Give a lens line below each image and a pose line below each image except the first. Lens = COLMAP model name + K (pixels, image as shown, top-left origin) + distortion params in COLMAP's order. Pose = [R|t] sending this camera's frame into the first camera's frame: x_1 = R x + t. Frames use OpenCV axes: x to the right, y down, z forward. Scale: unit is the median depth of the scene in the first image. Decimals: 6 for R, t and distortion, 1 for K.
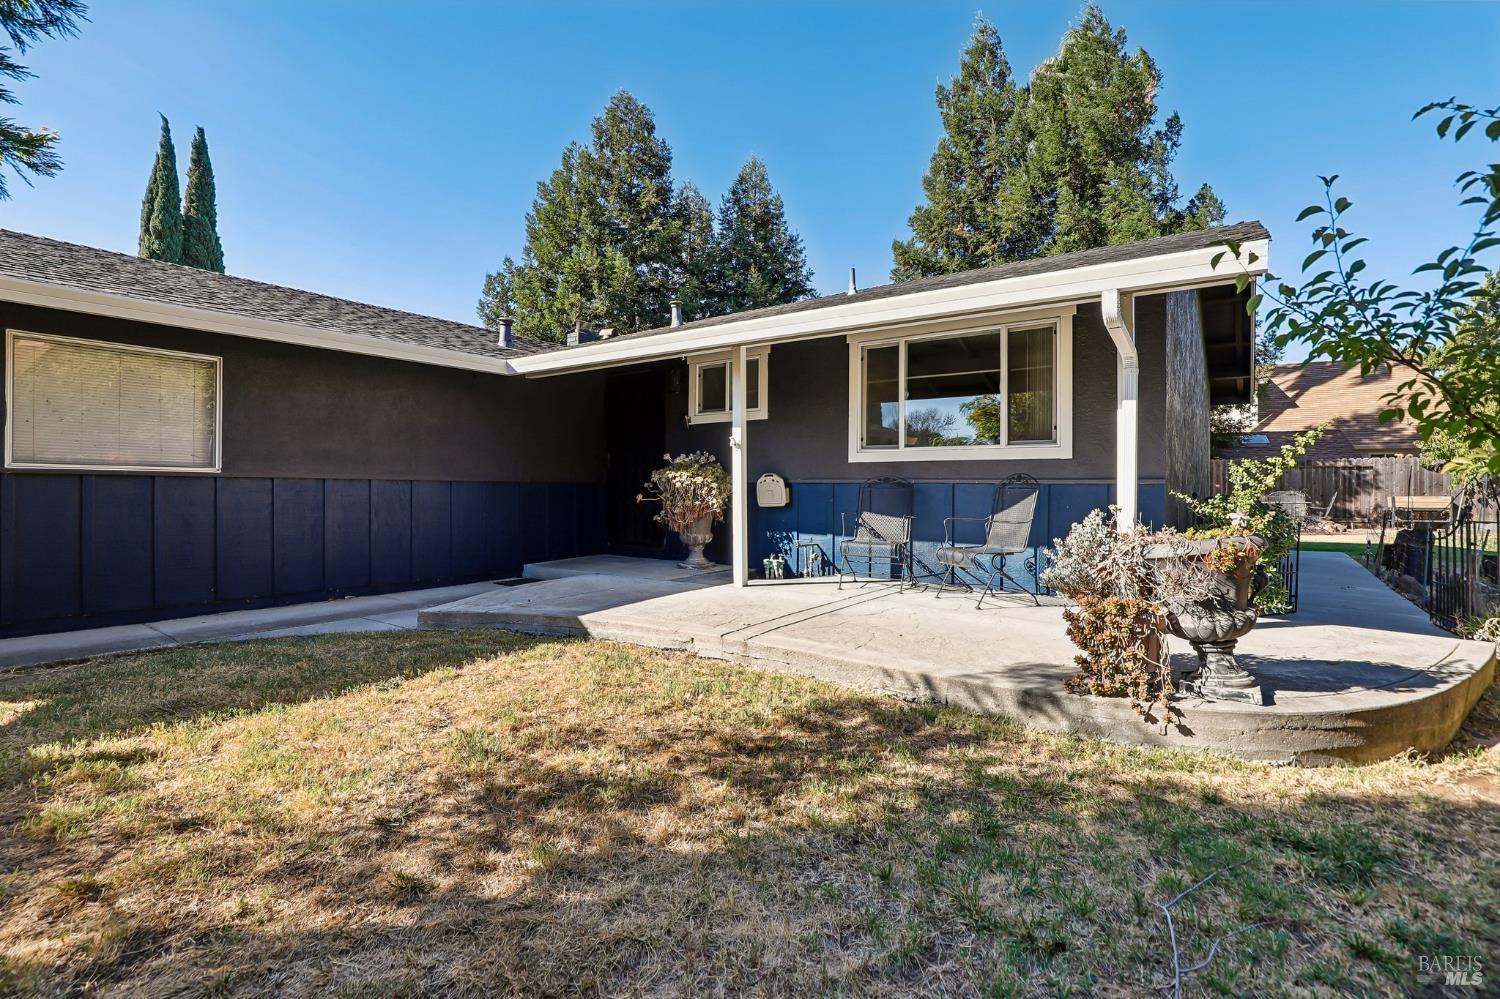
lens RADIAL K [[684.3, 0, 748.7], [0, 684.3, 489.5], [0, 0, 1]] dist [0.001438, 0.004292]
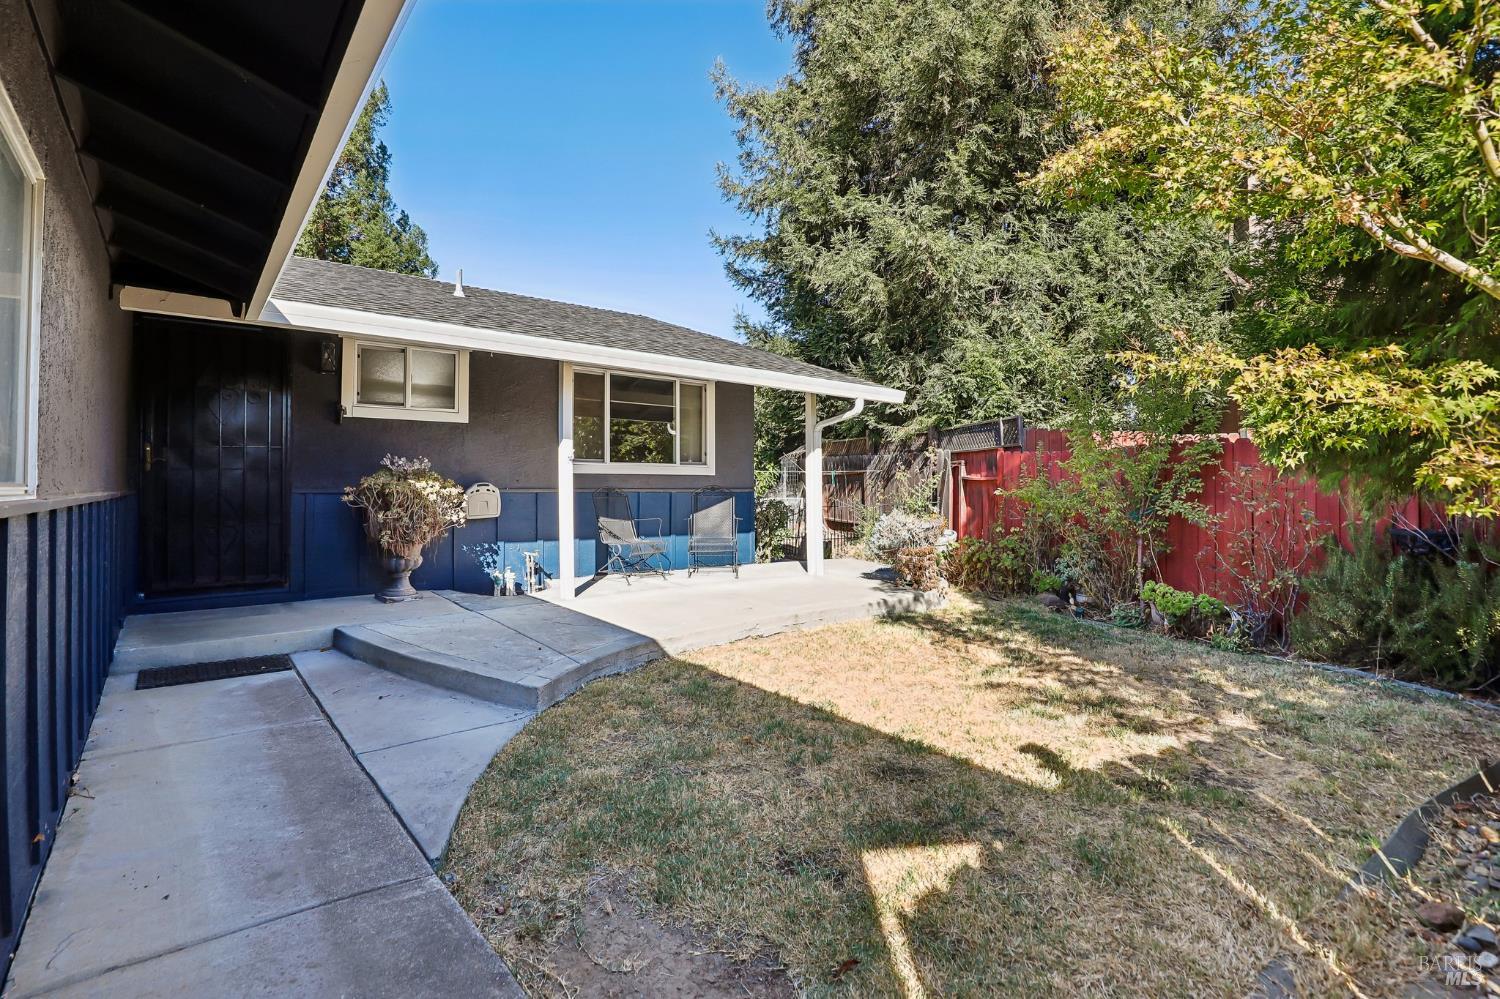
lens RADIAL K [[684.3, 0, 749.4], [0, 684.3, 493.9], [0, 0, 1]] dist [0.001438, 0.004292]
pose [[0.270119, -0.004511, 0.962816, -0.853104], [0.008447, 0.999962, 0.002315, -0.007536], [-0.962790, 0.007508, 0.270147, 0.435067]]
